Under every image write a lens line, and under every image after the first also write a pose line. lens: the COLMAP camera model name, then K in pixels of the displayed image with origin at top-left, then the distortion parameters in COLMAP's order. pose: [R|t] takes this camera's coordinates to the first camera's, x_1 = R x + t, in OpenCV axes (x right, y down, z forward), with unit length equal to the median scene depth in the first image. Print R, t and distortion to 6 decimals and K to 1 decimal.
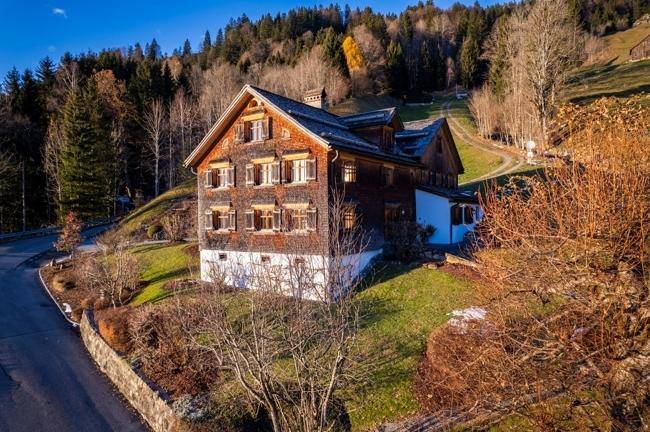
lens RADIAL K [[415.6, 0, 325.8], [0, 415.6, 211.9], [0, 0, 1]] dist [-0.085819, 0.076574]
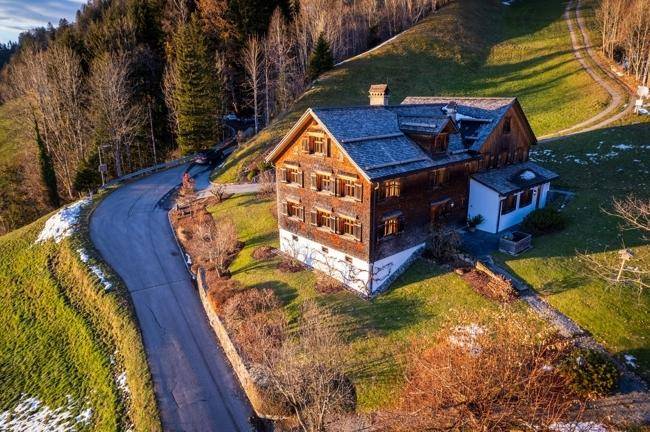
lens RADIAL K [[415.6, 0, 325.8], [0, 415.6, 211.9], [0, 0, 1]] dist [-0.085819, 0.076574]
pose [[0.967313, 0.073100, -0.242820, 0.149719], [-0.003179, 0.960970, 0.276633, -0.334340], [0.253565, -0.266818, 0.929792, -0.142590]]
